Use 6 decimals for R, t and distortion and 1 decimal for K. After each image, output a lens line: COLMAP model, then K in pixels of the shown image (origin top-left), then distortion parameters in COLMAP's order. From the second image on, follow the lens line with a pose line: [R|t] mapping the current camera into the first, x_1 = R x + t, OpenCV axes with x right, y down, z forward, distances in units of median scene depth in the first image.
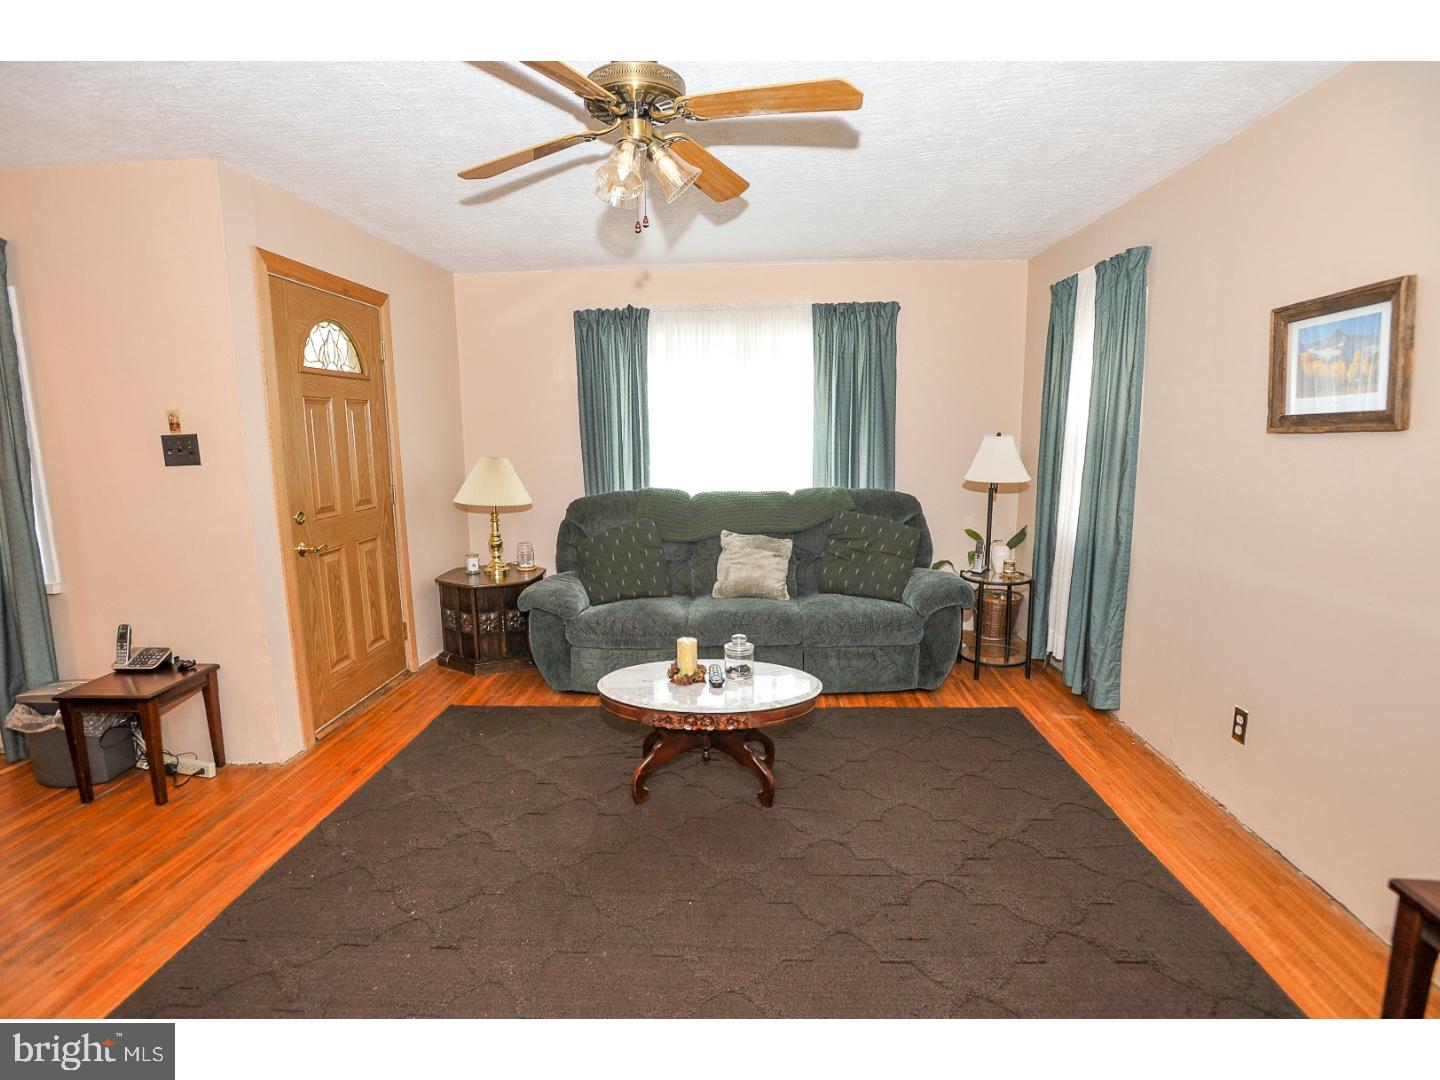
lens RADIAL K [[718.4, 0, 718.0], [0, 718.4, 553.6], [0, 0, 1]] dist [-0.053618, 0.015483]
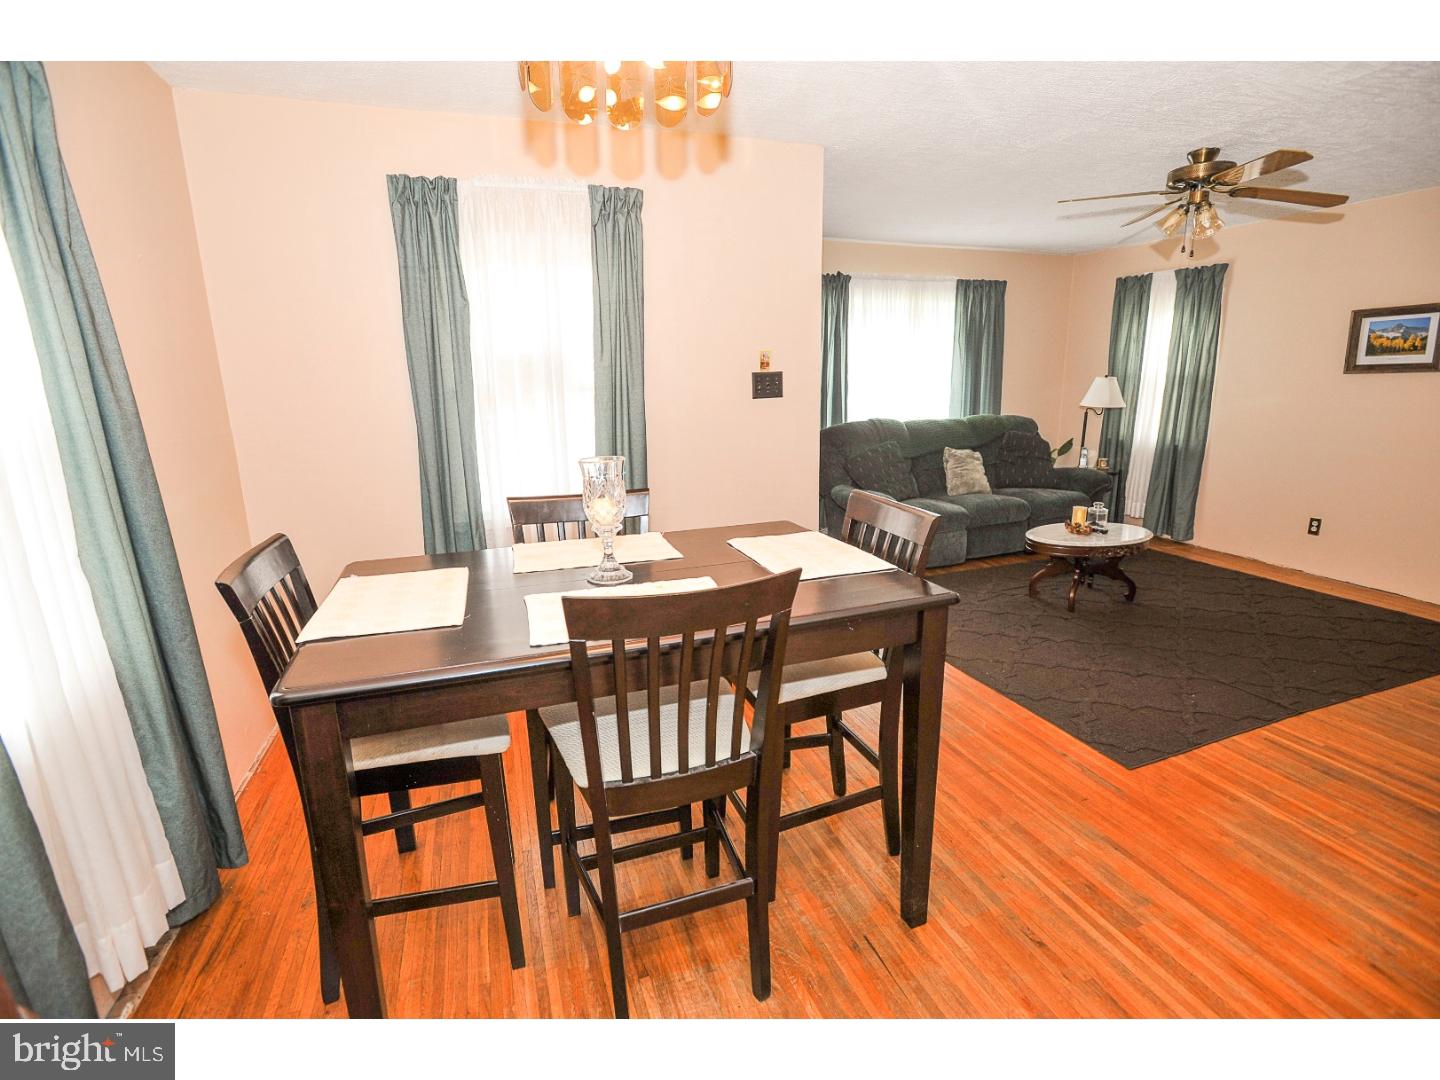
lens RADIAL K [[718.4, 0, 696.8], [0, 718.4, 554.1], [0, 0, 1]] dist [-0.053618, 0.015483]
pose [[0.918953, -0.100583, 0.381324, -0.977722], [0.074212, 0.993759, 0.083283, 0.021210], [-0.387321, -0.048235, 0.920682, -0.073882]]
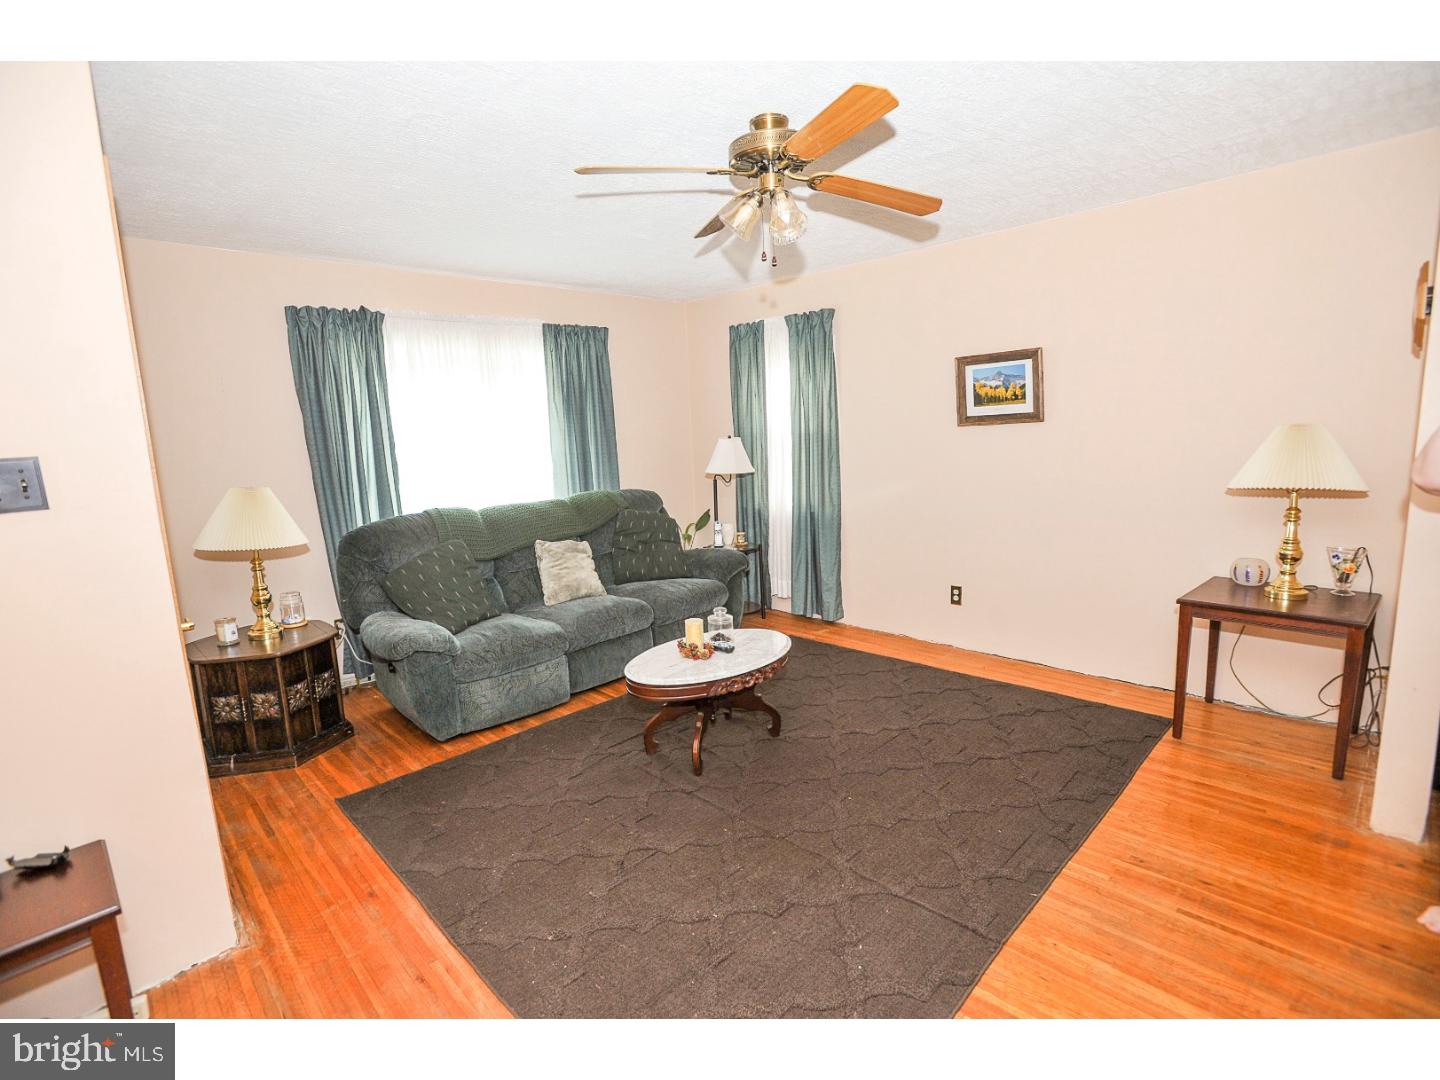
lens RADIAL K [[718.4, 0, 713.3], [0, 718.4, 553.9], [0, 0, 1]] dist [-0.053618, 0.015483]
pose [[0.667199, -0.140414, 0.731525, -0.578199], [0.161332, 0.986001, 0.042114, -0.016293], [-0.727198, 0.089920, 0.680512, 0.138857]]
